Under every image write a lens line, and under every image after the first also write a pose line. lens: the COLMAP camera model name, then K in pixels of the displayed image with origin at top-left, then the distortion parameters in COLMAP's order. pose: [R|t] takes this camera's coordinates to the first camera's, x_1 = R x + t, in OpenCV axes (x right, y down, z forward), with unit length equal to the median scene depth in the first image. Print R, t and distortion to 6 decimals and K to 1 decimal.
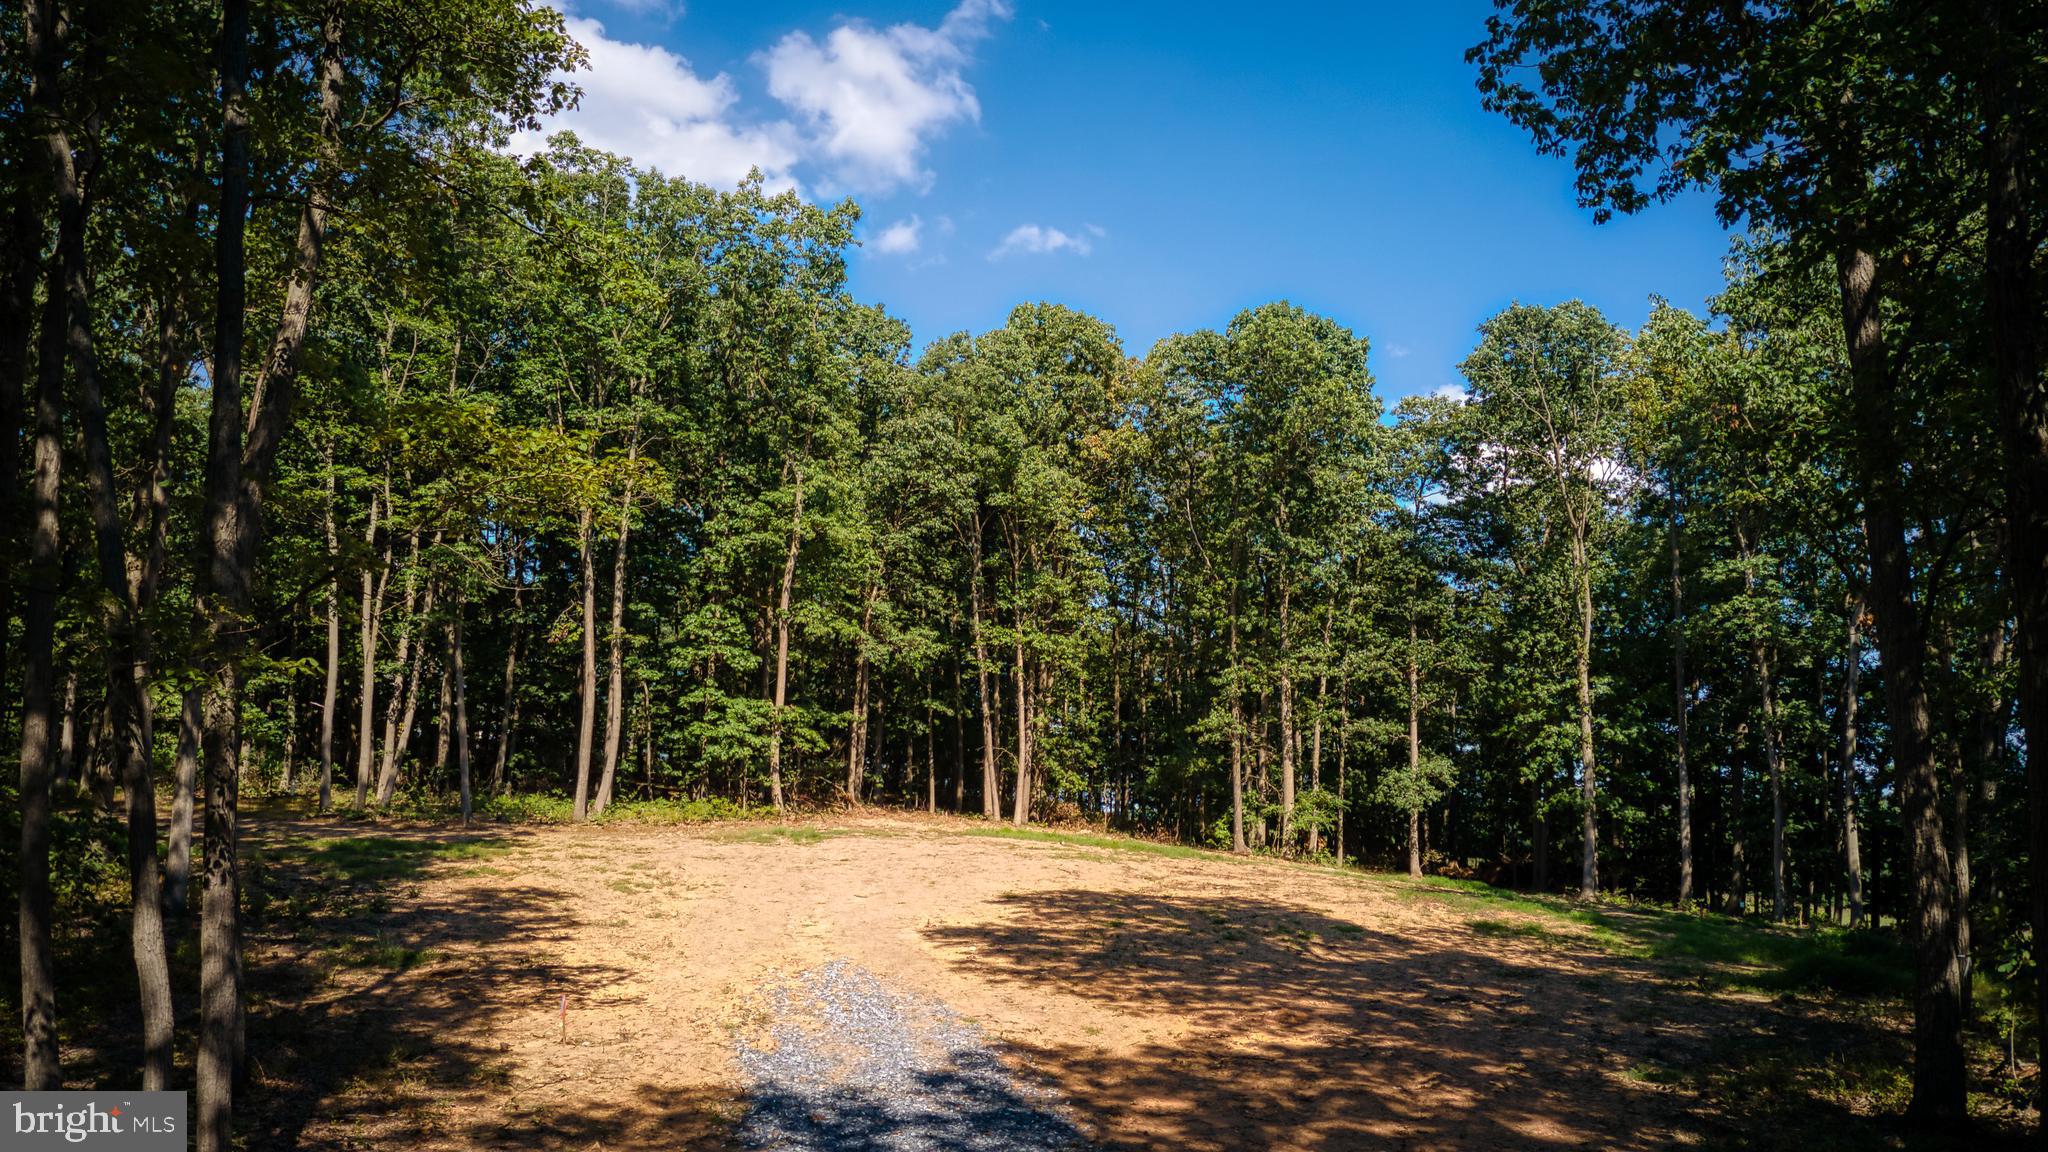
lens RADIAL K [[1419.6, 0, 1026.8], [0, 1419.6, 584.2], [0, 0, 1]] dist [0.232994, -0.602864]
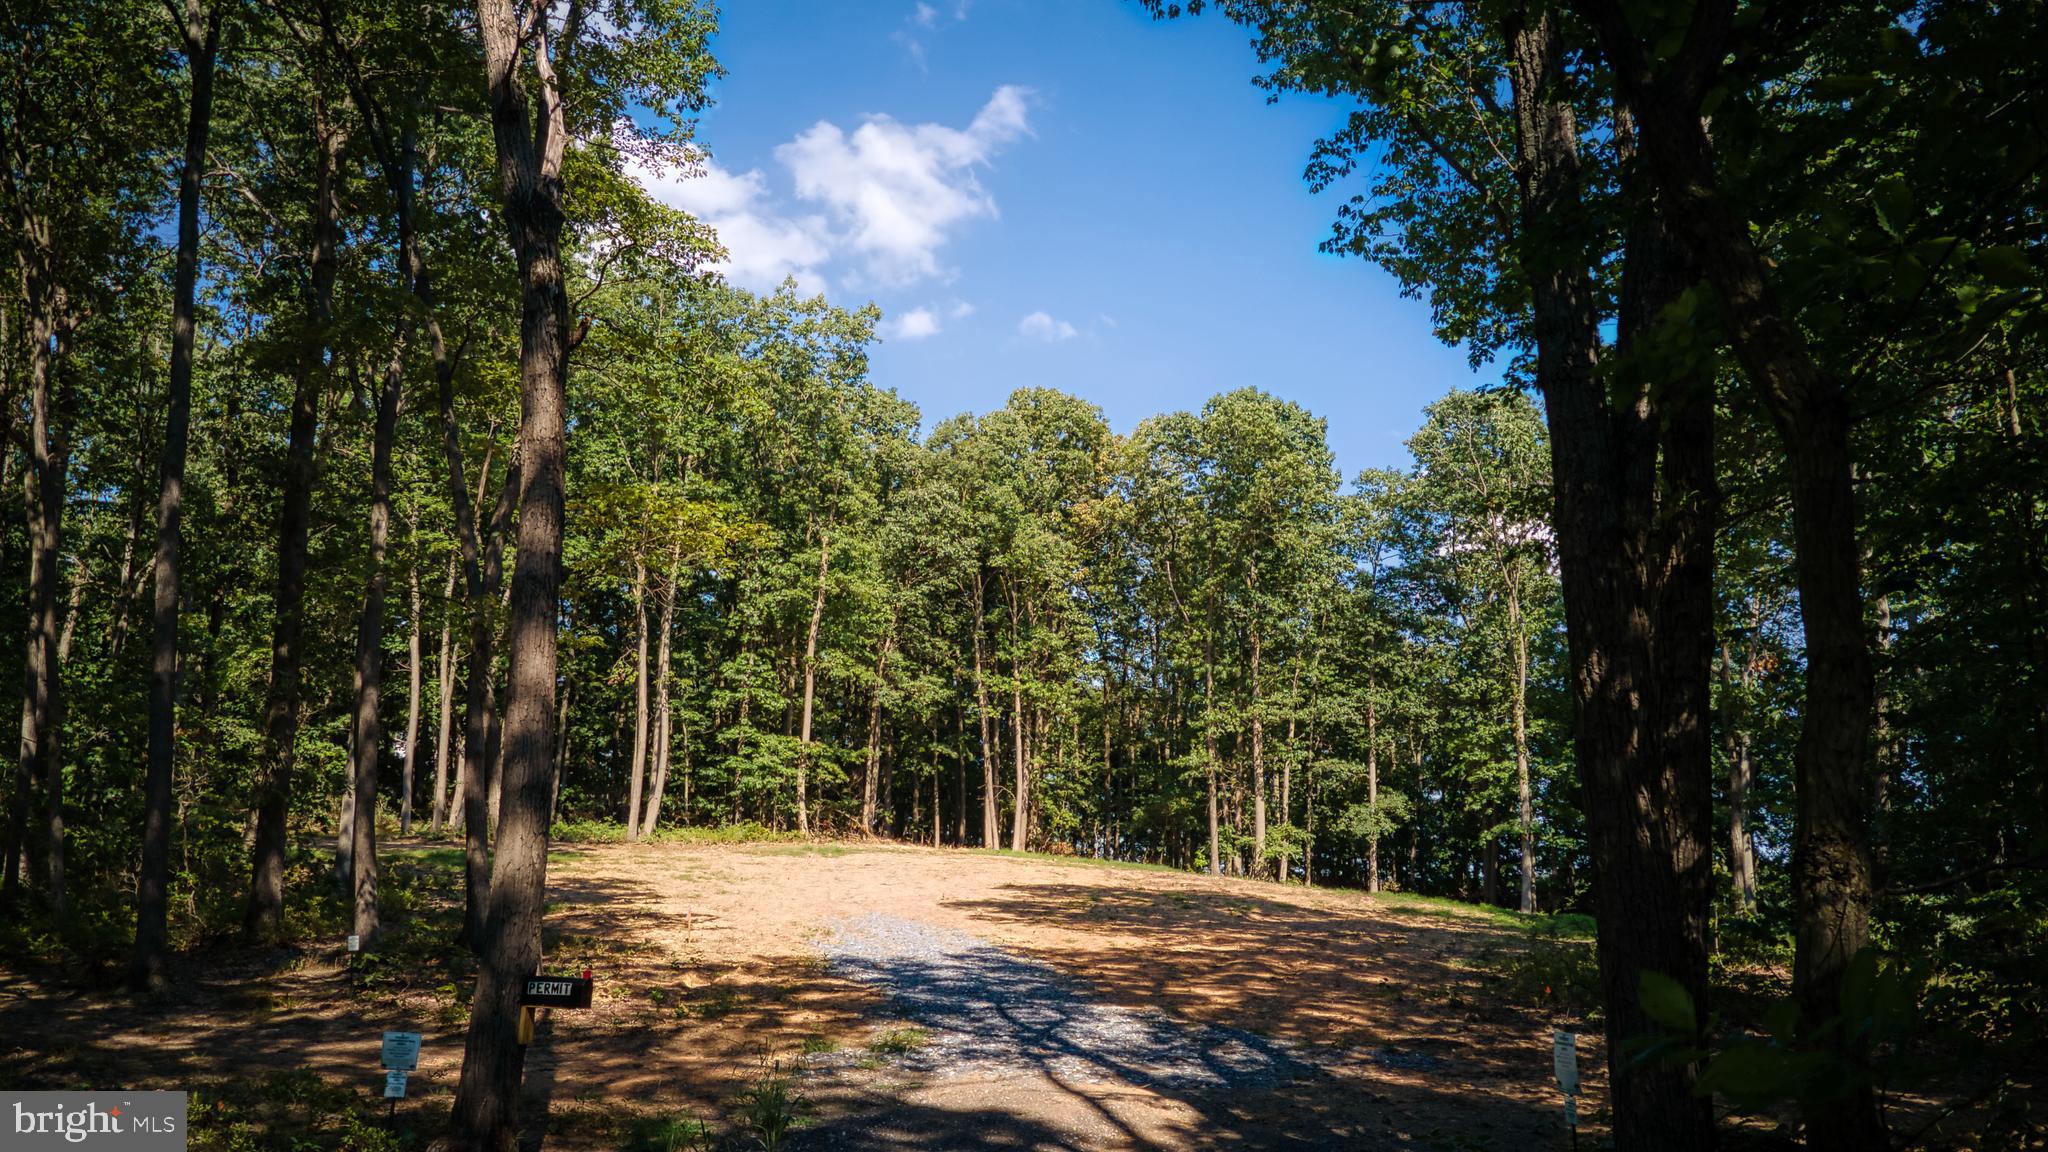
lens RADIAL K [[1419.6, 0, 1026.8], [0, 1419.6, 584.2], [0, 0, 1]] dist [0.232994, -0.602864]
pose [[0.999999, -0.000139, 0.001288, 0.000865], [0.000200, 0.998863, -0.047673, 0.012010], [-0.001280, 0.047674, 0.998862, -0.116349]]
